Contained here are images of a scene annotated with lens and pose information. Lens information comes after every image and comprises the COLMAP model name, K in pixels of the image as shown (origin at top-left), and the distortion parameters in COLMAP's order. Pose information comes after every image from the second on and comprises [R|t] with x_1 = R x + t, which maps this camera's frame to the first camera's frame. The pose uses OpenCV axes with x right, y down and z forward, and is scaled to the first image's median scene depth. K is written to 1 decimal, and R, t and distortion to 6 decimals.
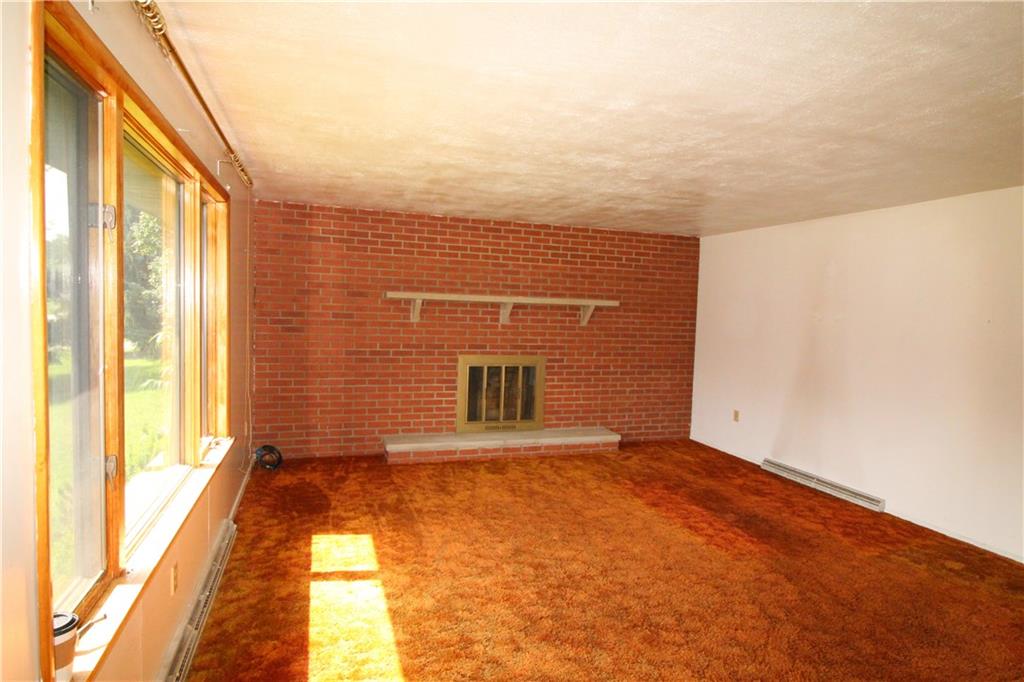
lens RADIAL K [[557.7, 0, 512.2], [0, 557.7, 339.0], [0, 0, 1]] dist [0.002054, -0.010176]
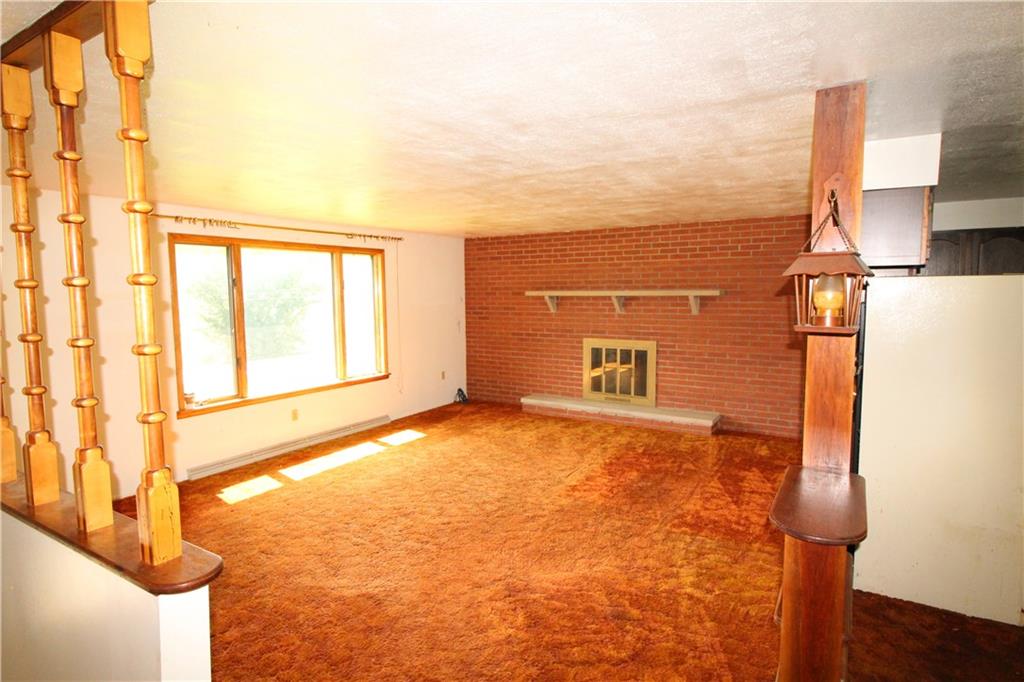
lens RADIAL K [[557.7, 0, 511.9], [0, 557.7, 338.4], [0, 0, 1]] dist [0.002054, -0.010176]
pose [[0.636084, 0.026618, -0.771160, 0.781544], [-0.018426, 0.999644, 0.019306, 0.007811], [0.771399, 0.001929, 0.636348, 0.061444]]
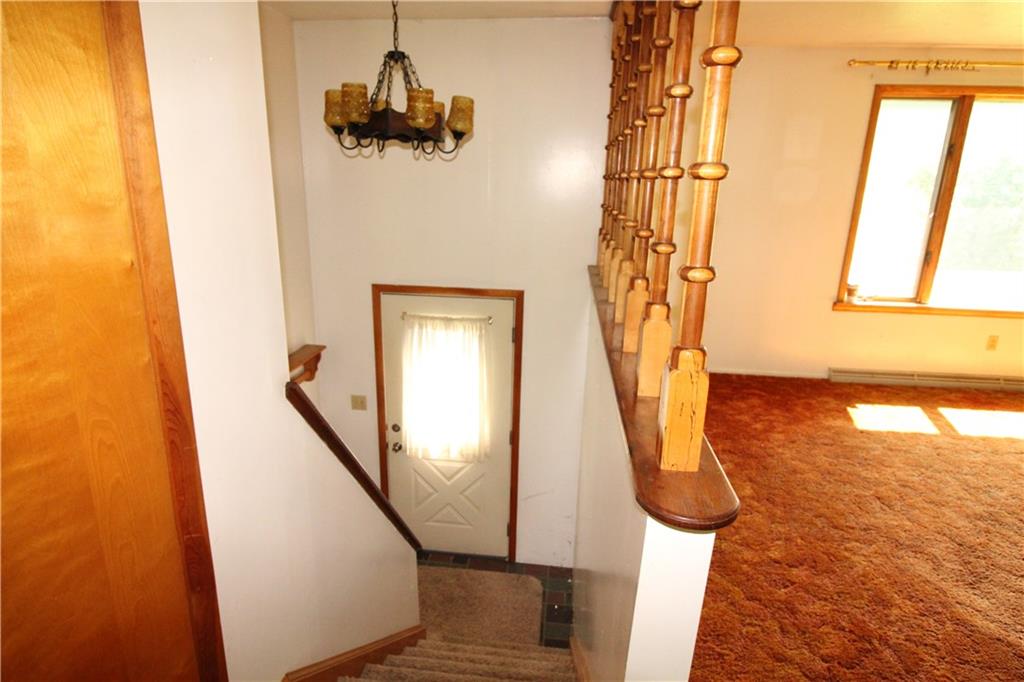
lens RADIAL K [[557.7, 0, 508.7], [0, 557.7, 338.7], [0, 0, 1]] dist [0.002054, -0.010176]
pose [[-0.430187, 0.206213, -0.878872, 0.665715], [-0.090941, 0.958708, 0.269459, 0.029562], [0.898148, 0.195843, -0.393670, 0.117983]]
